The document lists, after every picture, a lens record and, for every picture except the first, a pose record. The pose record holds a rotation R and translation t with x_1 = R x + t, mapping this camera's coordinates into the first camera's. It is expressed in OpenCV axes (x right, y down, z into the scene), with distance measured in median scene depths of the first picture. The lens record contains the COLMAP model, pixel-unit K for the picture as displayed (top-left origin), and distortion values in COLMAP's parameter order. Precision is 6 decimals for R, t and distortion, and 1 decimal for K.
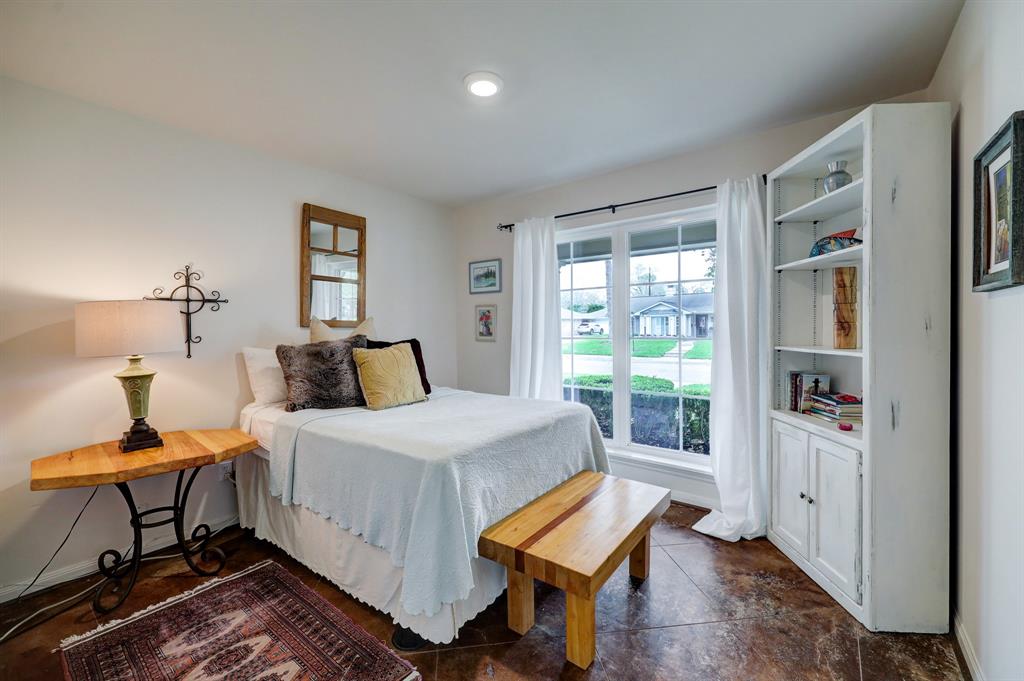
lens RADIAL K [[416.5, 0, 514.0], [0, 416.5, 331.6], [0, 0, 1]] dist [-0.000049, 0.000016]
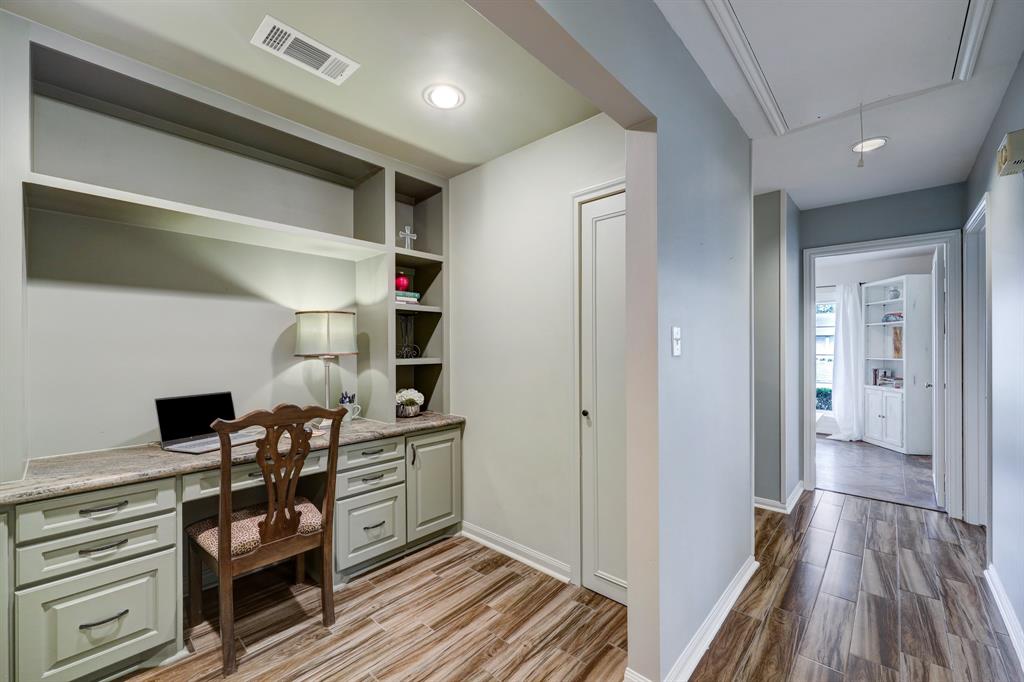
lens RADIAL K [[414.8, 0, 512.4], [0, 414.8, 349.5], [0, 0, 1]] dist [-0.000466, -0.000033]
pose [[0.995401, -0.001214, -0.095791, -1.266327], [0.001013, 0.999997, -0.002143, -0.010423], [0.095793, 0.002037, 0.995399, -1.695829]]
